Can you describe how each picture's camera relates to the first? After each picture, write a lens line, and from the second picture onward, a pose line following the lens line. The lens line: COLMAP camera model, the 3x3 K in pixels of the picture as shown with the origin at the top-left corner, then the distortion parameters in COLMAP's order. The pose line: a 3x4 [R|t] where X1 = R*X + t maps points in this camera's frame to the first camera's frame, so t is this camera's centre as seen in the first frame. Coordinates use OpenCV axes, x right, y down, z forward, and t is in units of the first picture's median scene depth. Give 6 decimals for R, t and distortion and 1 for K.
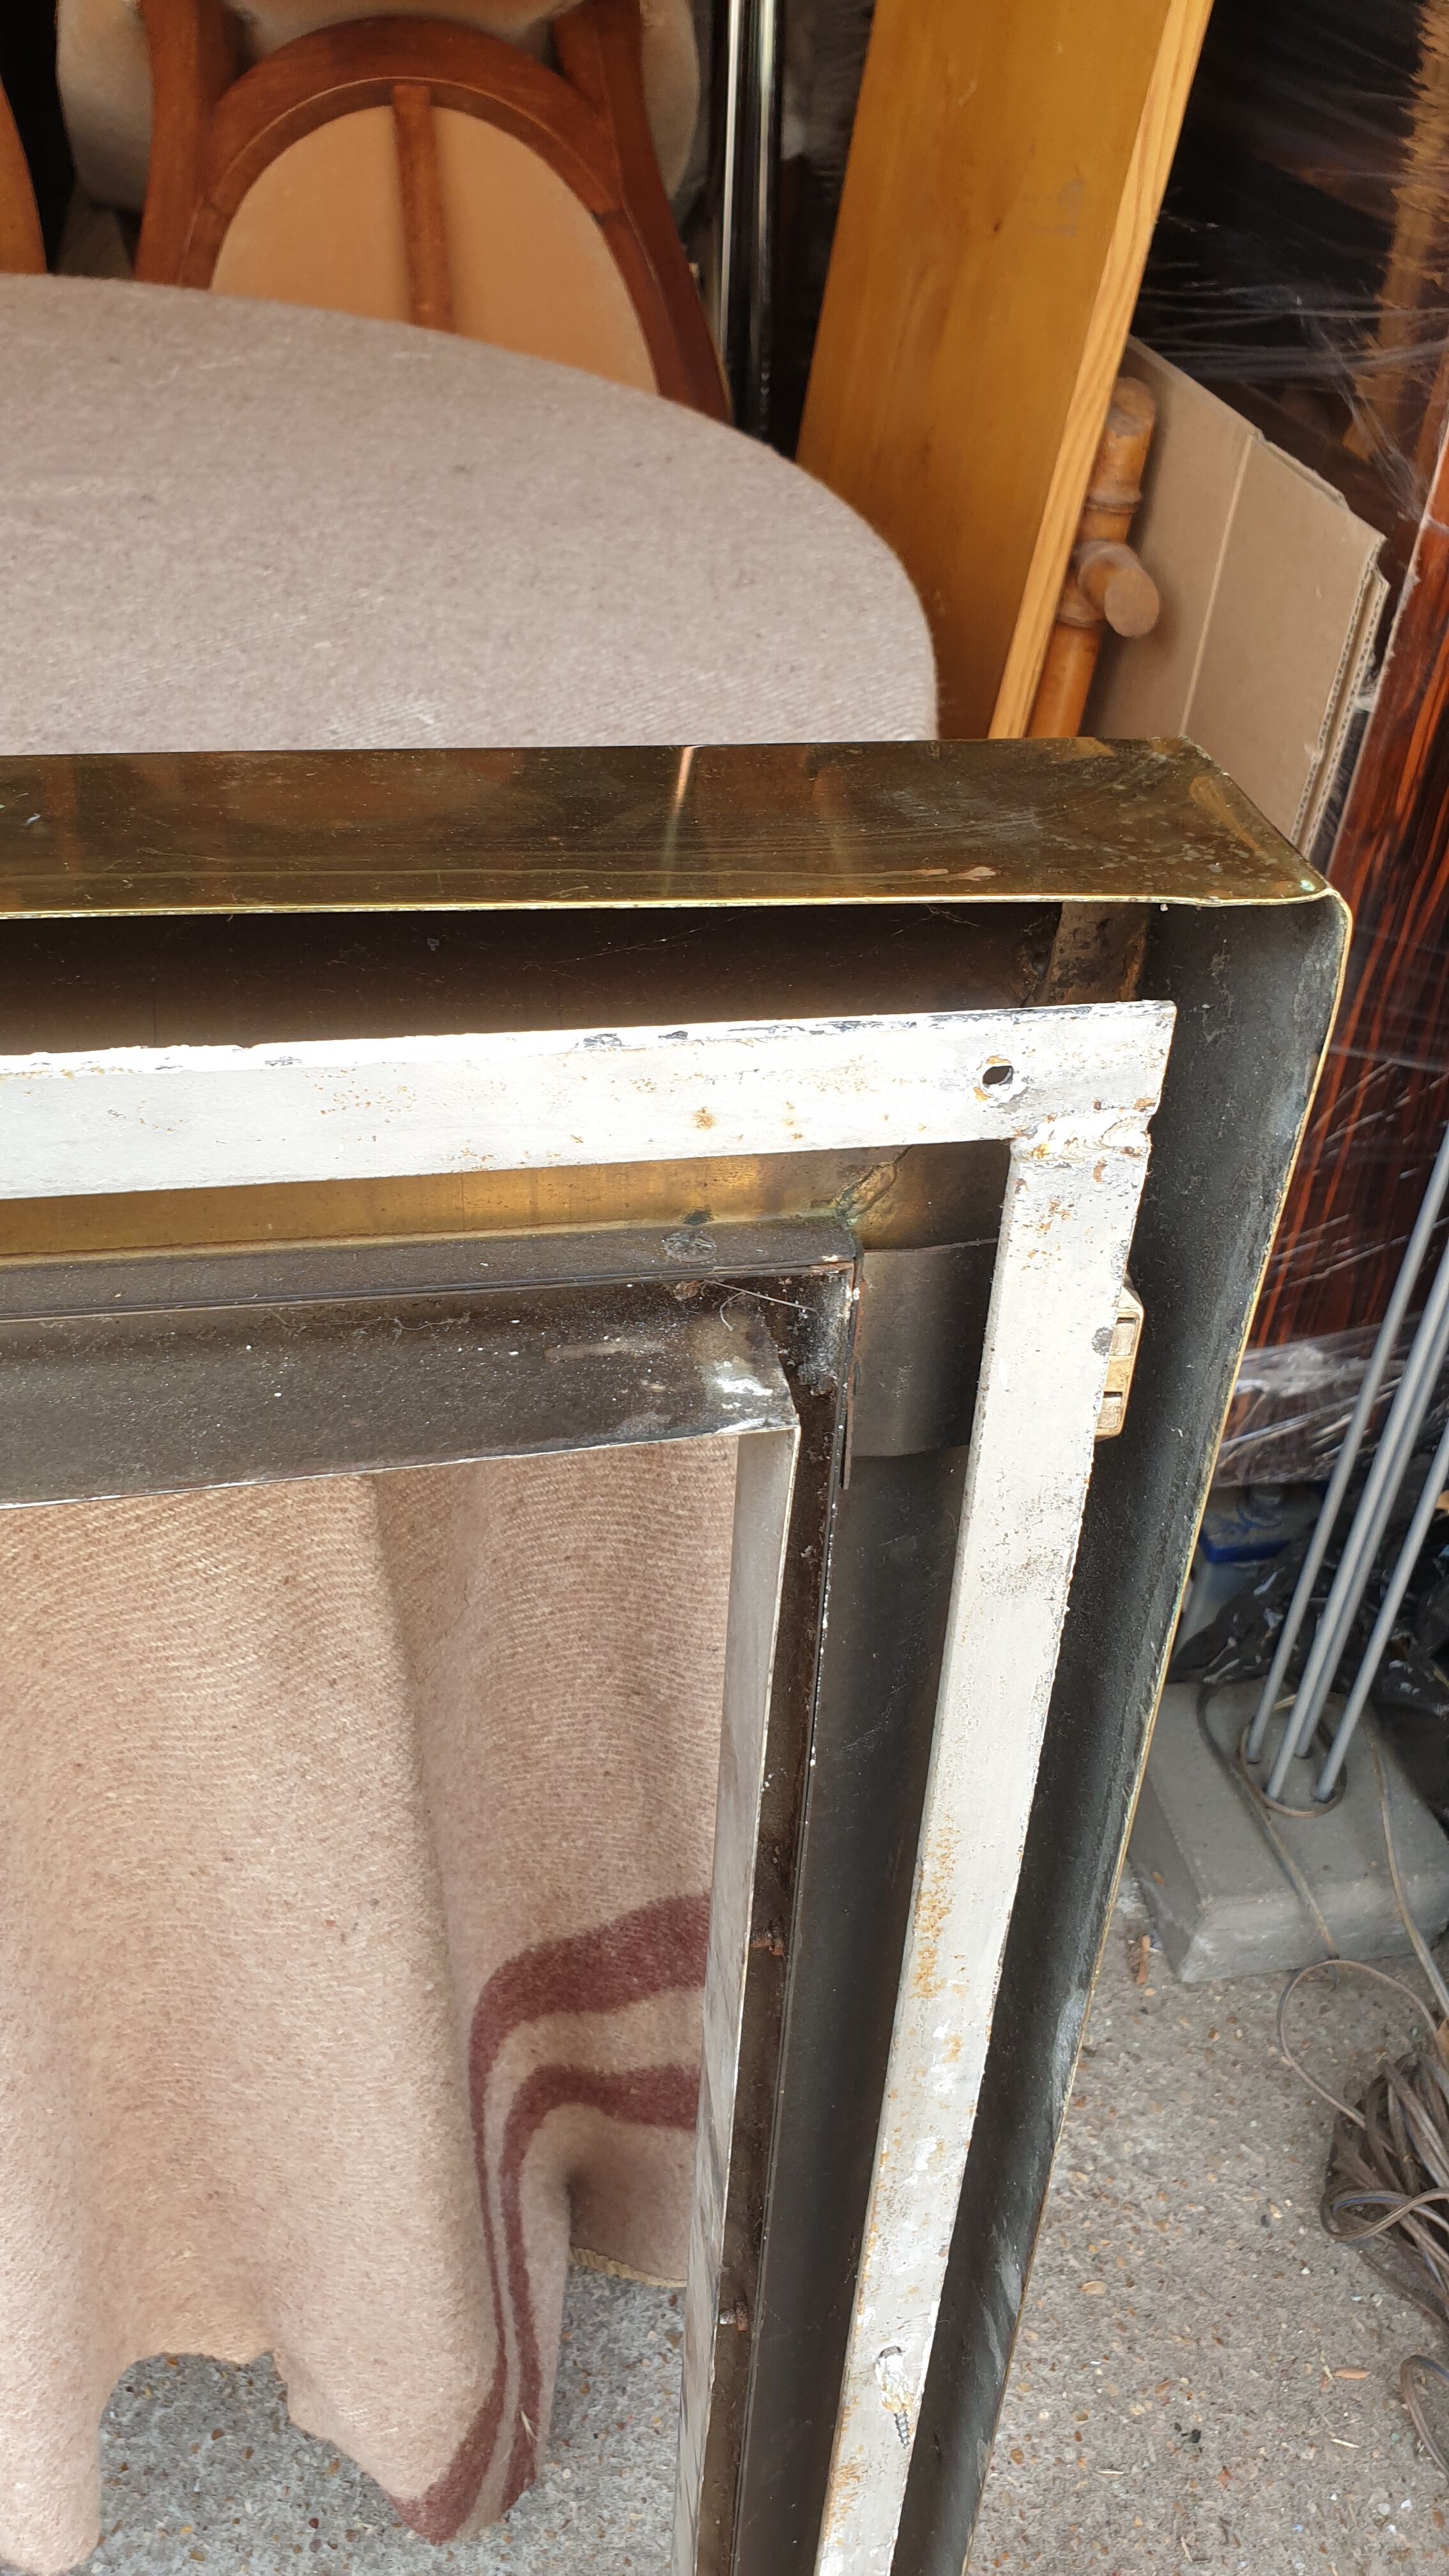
lens RADIAL K [[2025.9, 0, 698.4], [0, 2025.9, 1258.5], [0, 0, 1]] dist [-0.010767, 0.055154]
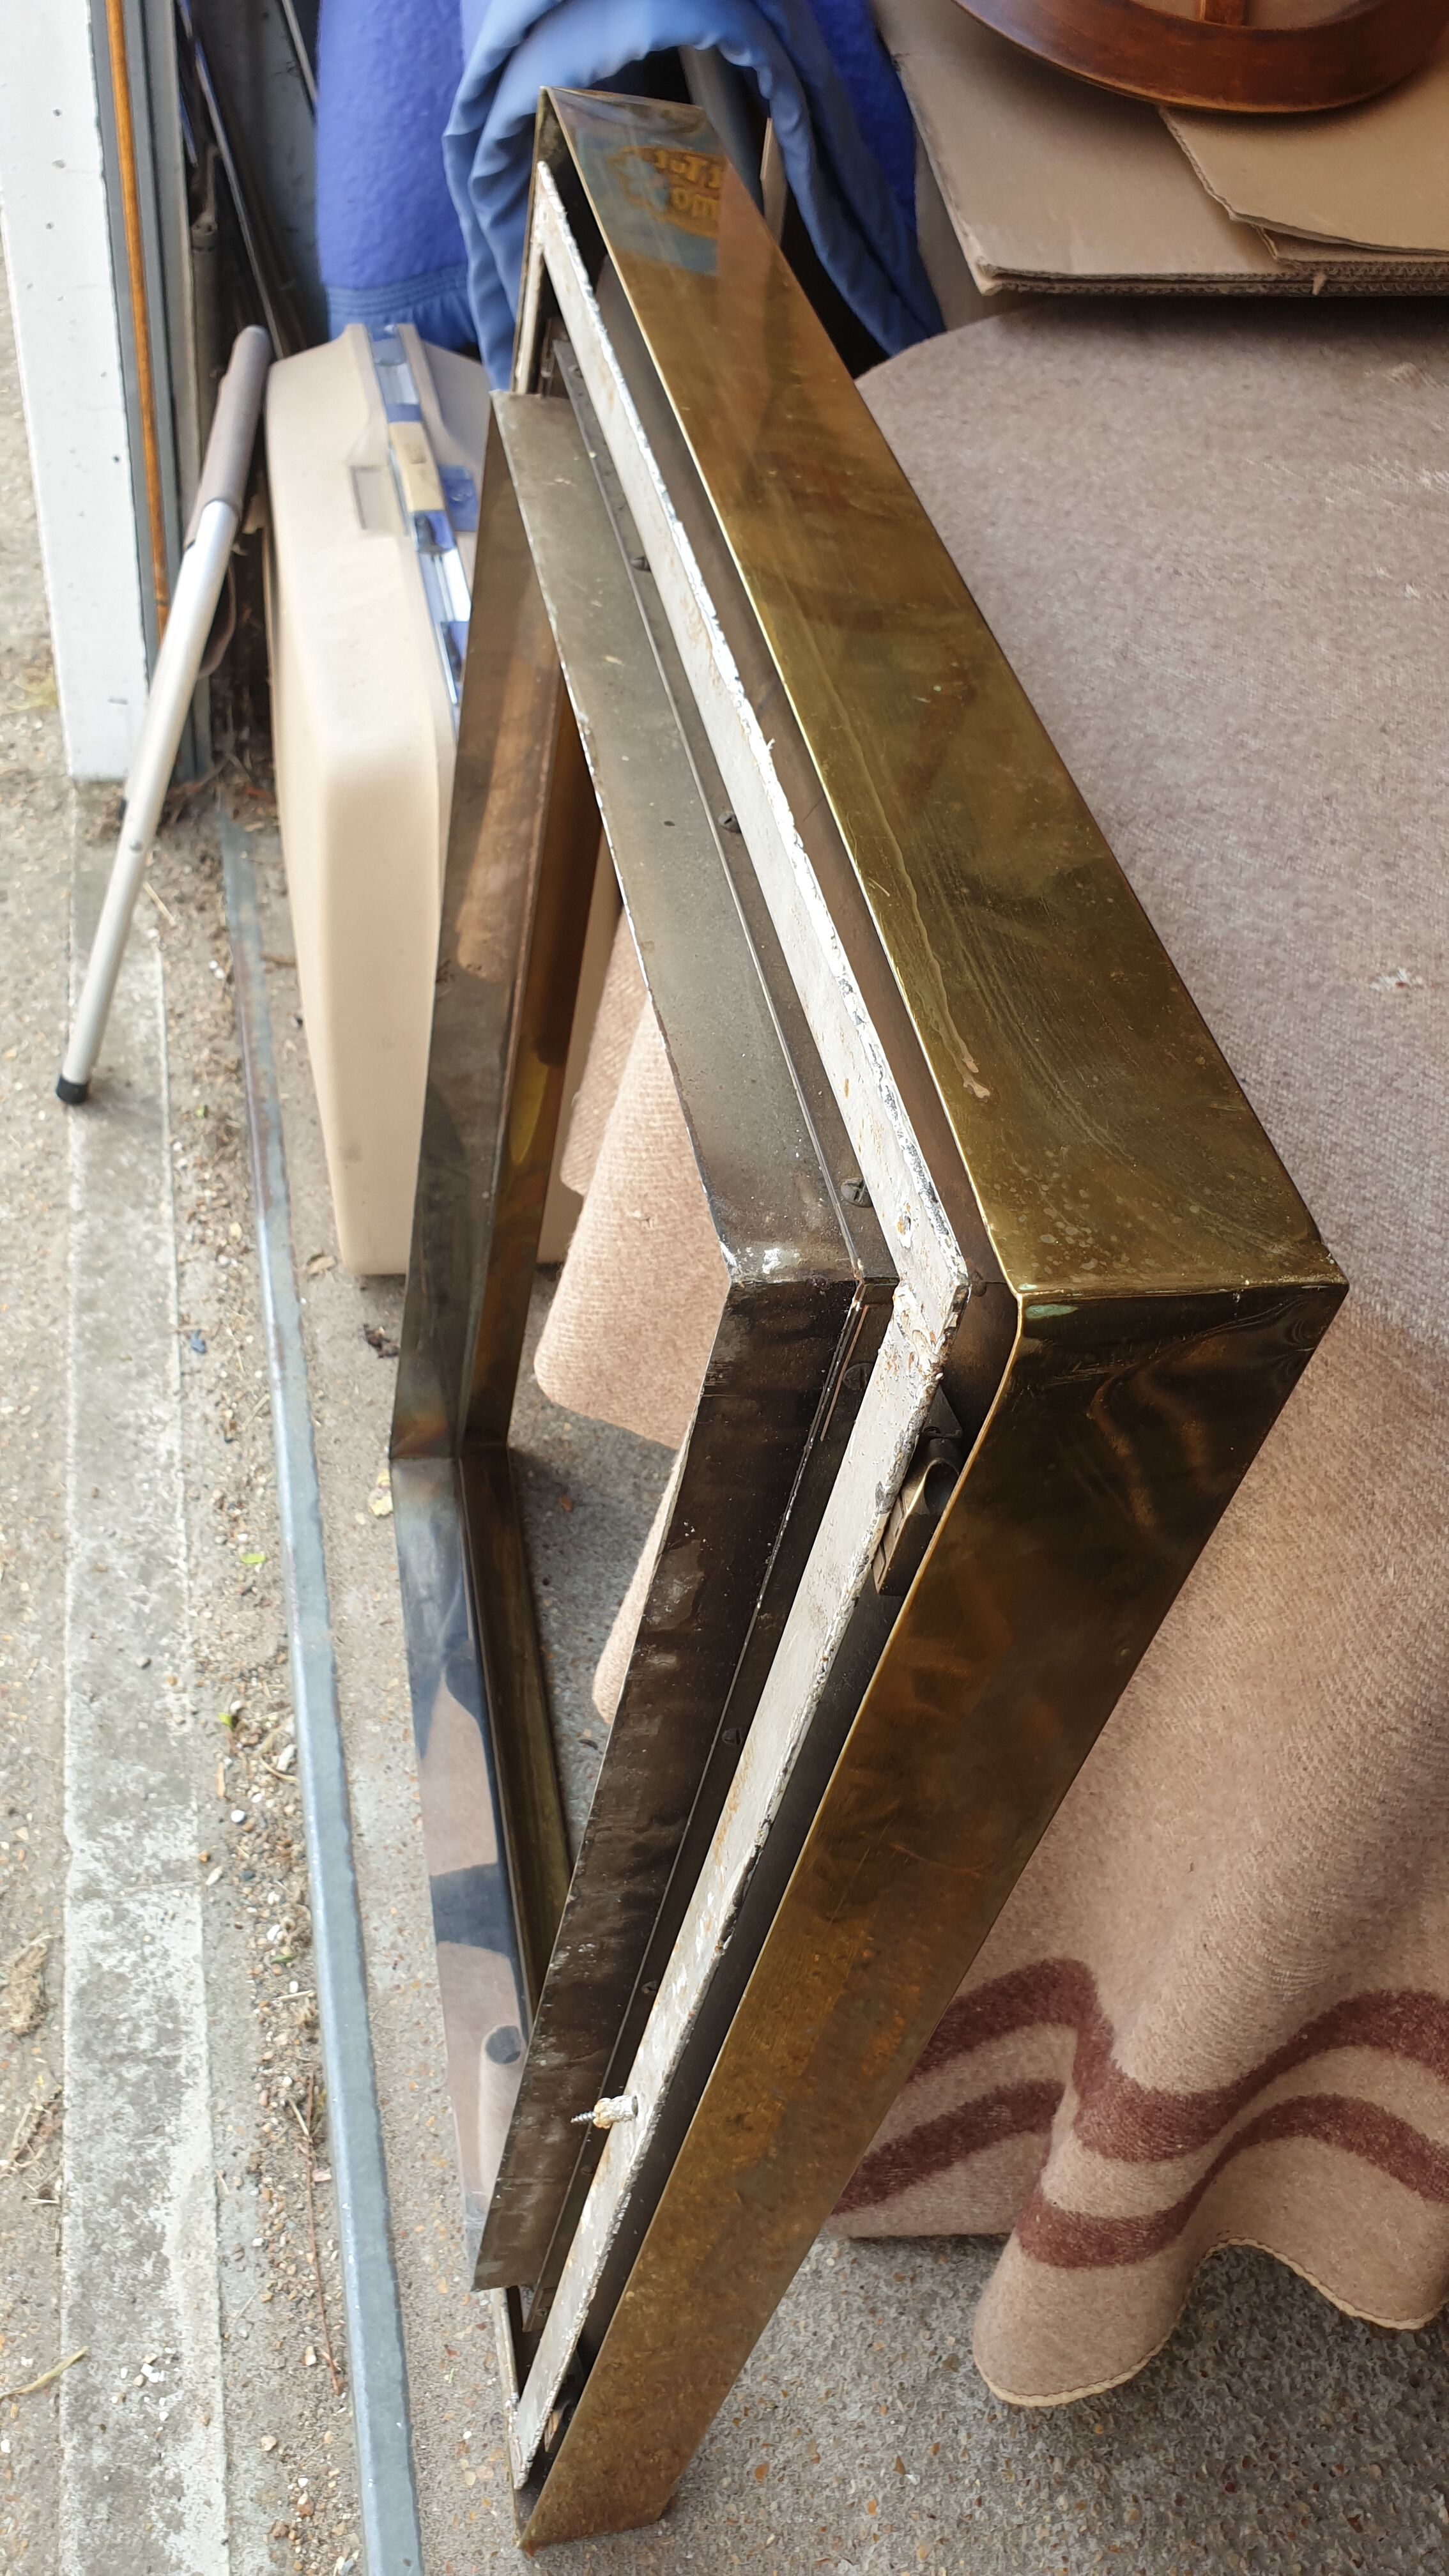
lens RADIAL K [[2025.9, 0, 734.0], [0, 2025.9, 1305.4], [0, 0, 1]] dist [-0.010767, 0.055154]
pose [[0.032786, 0.691724, -0.721417, 0.397678], [-0.694435, 0.534884, 0.481309, -0.217353], [0.718808, 0.485197, 0.497894, 0.120030]]
